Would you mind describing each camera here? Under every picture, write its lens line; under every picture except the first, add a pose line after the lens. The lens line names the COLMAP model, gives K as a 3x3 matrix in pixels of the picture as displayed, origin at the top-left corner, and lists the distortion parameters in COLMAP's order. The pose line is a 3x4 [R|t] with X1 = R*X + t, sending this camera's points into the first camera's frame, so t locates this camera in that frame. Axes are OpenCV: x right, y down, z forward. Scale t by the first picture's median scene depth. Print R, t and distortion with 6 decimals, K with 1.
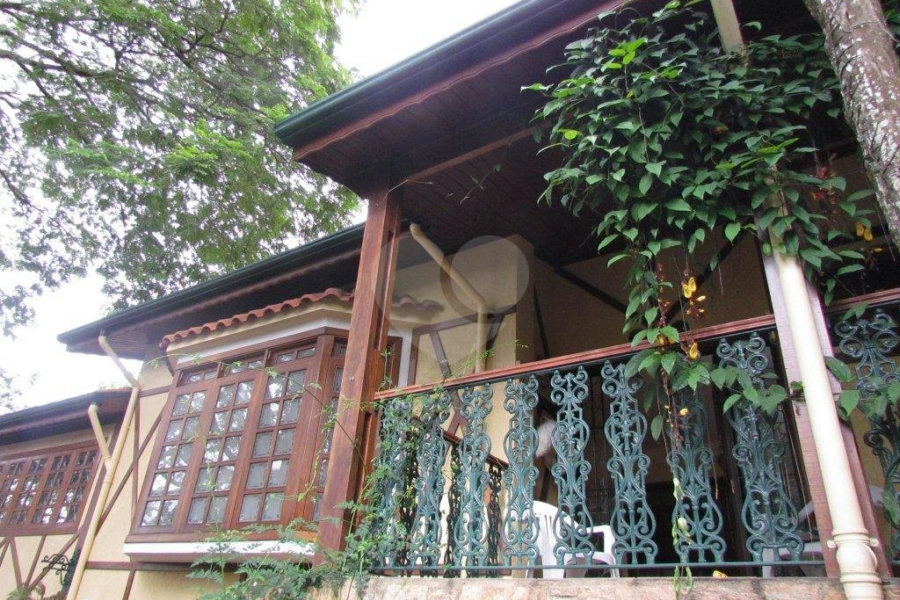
lens RADIAL K [[643.2, 0, 450.0], [0, 643.2, 300.0], [0, 0, 1]] dist [-0.025864, 0.003317]
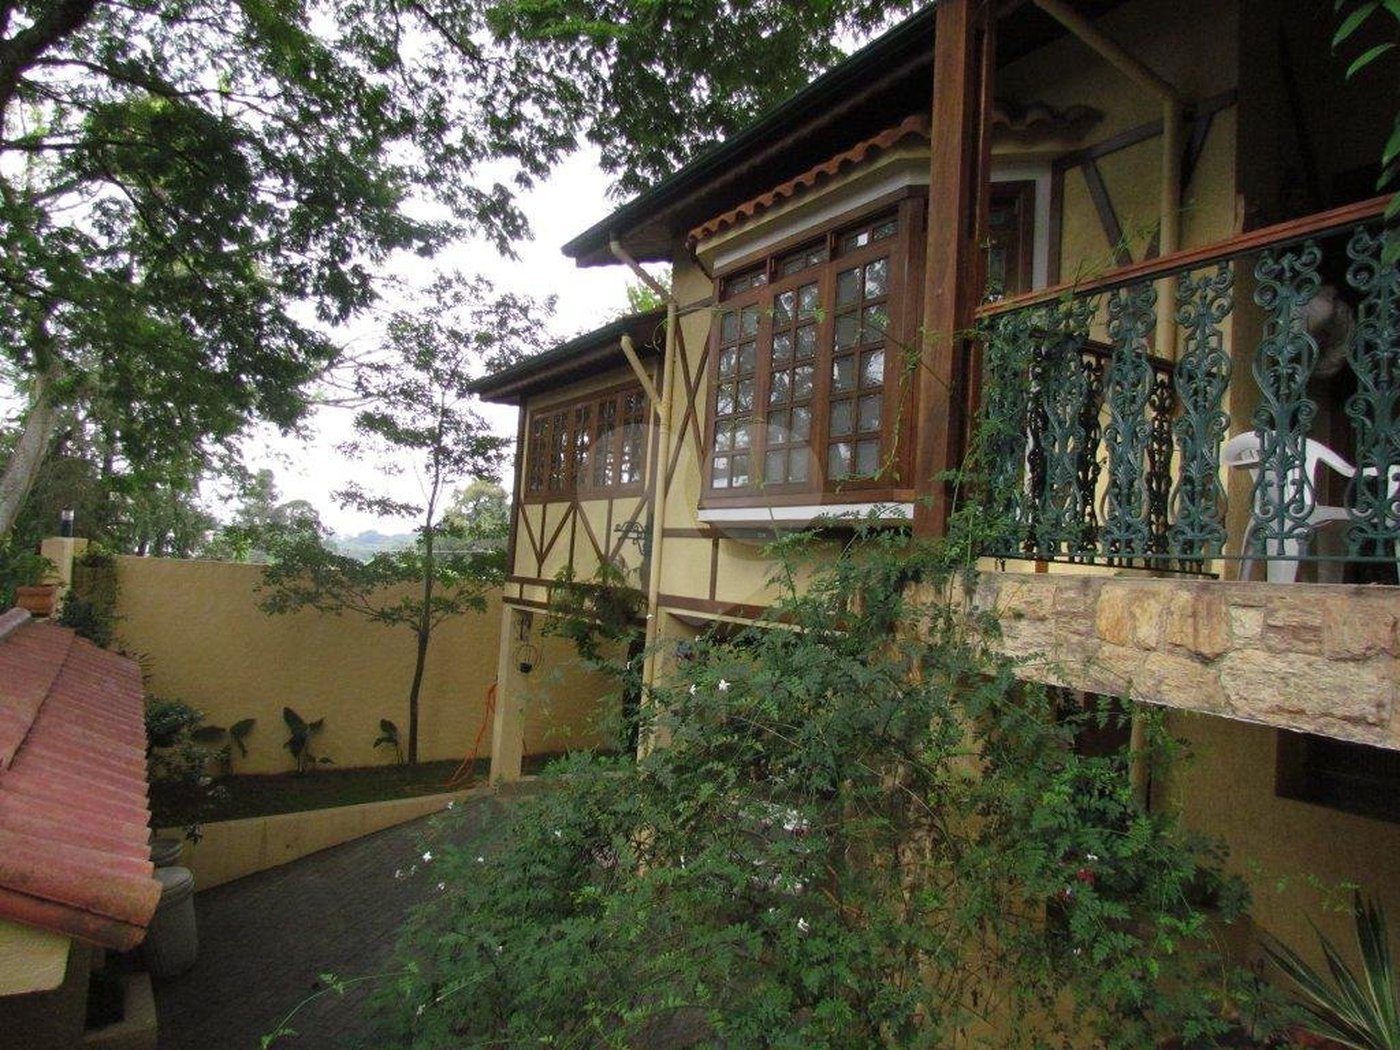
lens RADIAL K [[994.3, 0, 708.6], [0, 994.3, 529.9], [0, 0, 1]] dist [-0.040012, 0.006820]
pose [[0.898371, -0.030969, -0.438145, 0.038026], [0.210688, 0.905649, 0.367982, -0.041096], [0.385409, -0.422896, 0.820133, -0.022412]]
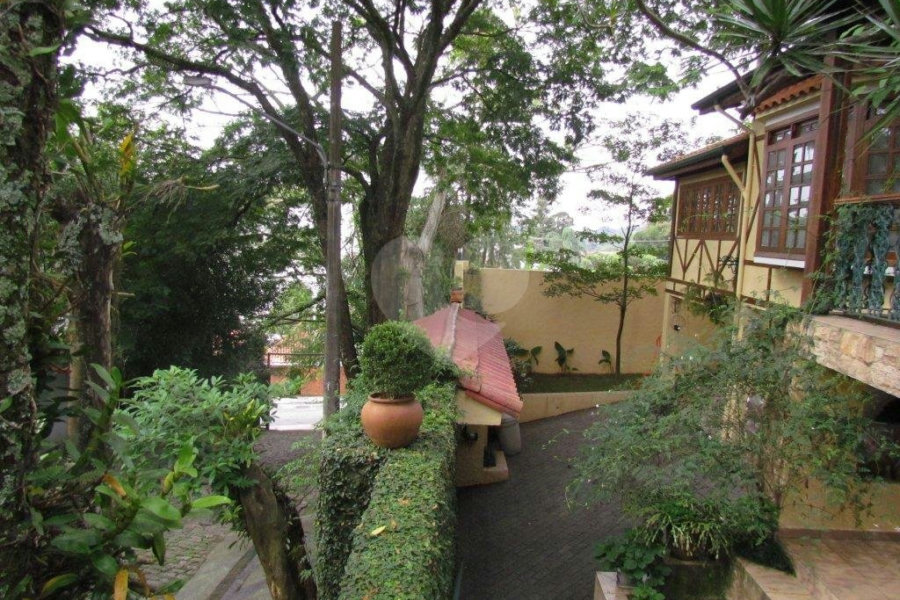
lens RADIAL K [[643.2, 0, 450.0], [0, 643.2, 300.0], [0, 0, 1]] dist [-0.025864, 0.003317]
pose [[0.522694, 0.039582, -0.851601, 0.341989], [0.411515, 0.863125, 0.292697, -0.226806], [0.746623, -0.503437, 0.434862, -0.218078]]
